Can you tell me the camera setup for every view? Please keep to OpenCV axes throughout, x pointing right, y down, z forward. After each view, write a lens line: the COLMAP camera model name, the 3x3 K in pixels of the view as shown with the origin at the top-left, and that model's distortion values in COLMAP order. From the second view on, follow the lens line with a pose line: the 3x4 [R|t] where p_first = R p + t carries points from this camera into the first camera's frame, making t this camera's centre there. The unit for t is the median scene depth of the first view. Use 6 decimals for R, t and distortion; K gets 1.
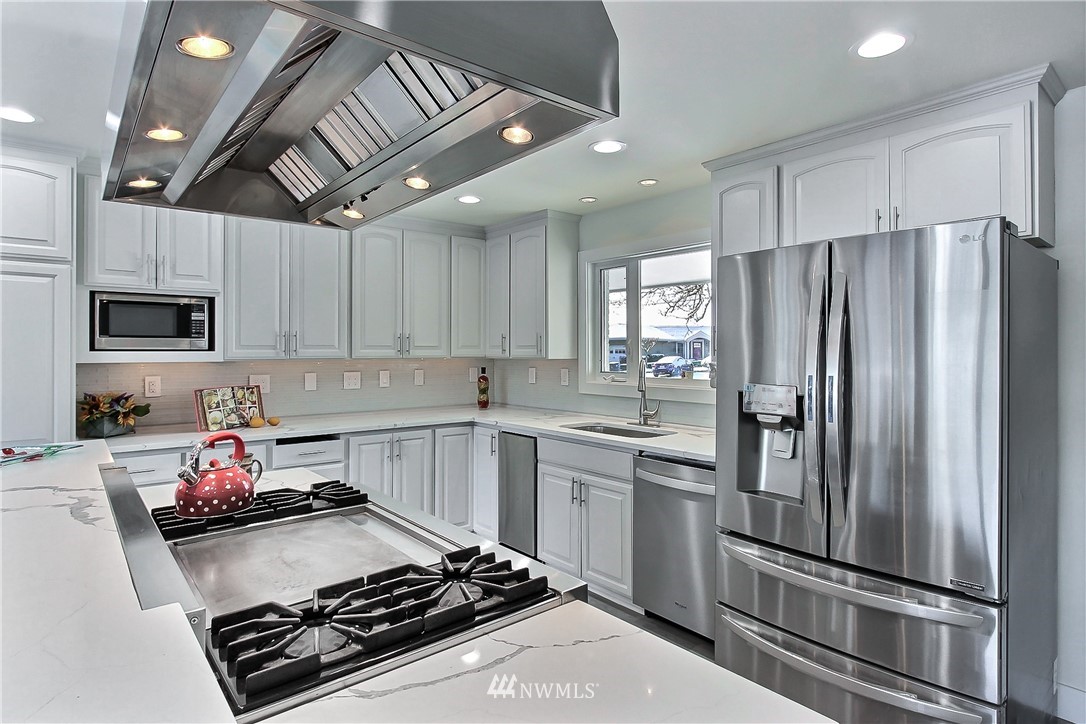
lens RADIAL K [[577.1, 0, 537.9], [0, 577.1, 359.3], [0, 0, 1]] dist [-0.007964, -0.000209]
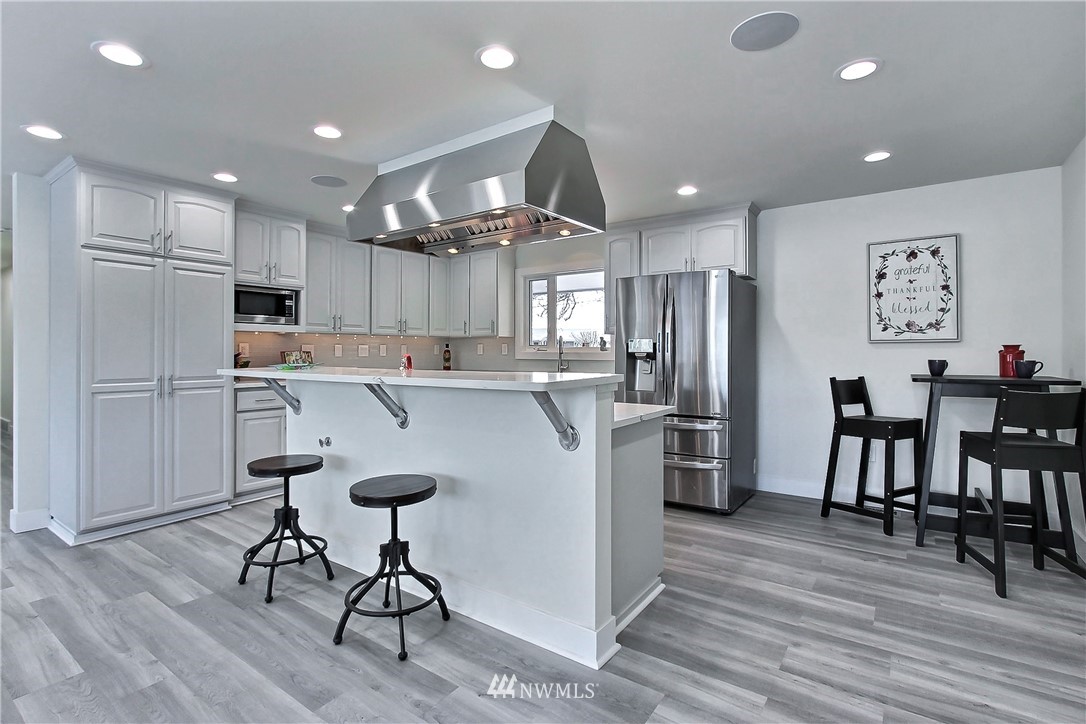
lens RADIAL K [[519.4, 0, 538.0], [0, 519.4, 352.1], [0, 0, 1]] dist [0.001229, 0.000446]
pose [[0.969378, 0.000975, 0.245572, -0.292474], [0.001714, 0.999941, -0.010736, 0.074609], [-0.245568, 0.010829, 0.969319, -0.514661]]
